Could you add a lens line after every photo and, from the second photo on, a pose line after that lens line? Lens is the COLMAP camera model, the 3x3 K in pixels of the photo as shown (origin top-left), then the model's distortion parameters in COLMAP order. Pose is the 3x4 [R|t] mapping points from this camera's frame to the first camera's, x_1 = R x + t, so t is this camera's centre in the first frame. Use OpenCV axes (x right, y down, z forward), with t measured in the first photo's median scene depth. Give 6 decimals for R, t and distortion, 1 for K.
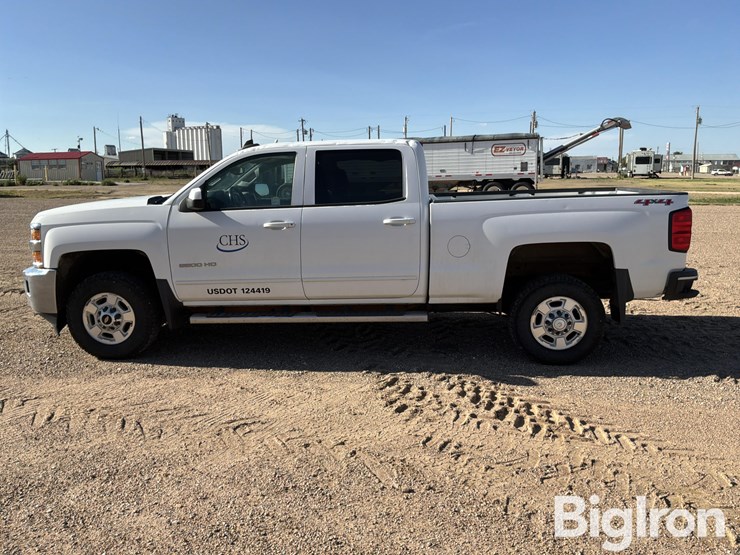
lens RADIAL K [[634.0, 0, 366.2], [0, 634.0, 272.8], [0, 0, 1]] dist [0.046618, -0.131424]
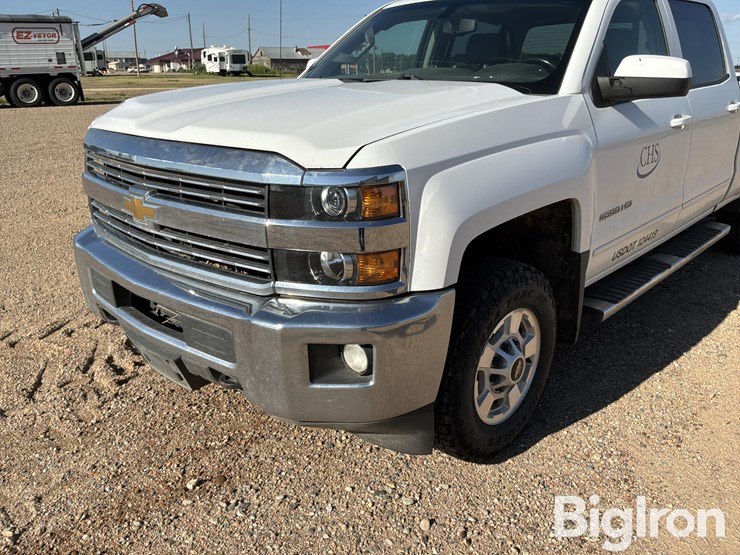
lens RADIAL K [[625.9, 0, 373.1], [0, 625.9, 275.1], [0, 0, 1]] dist [0.098110, -0.206934]
pose [[0.634384, -0.235991, 0.736115, -0.158017], [0.119070, 0.970728, 0.208591, -0.018567], [-0.763793, -0.044678, 0.643914, 0.163748]]
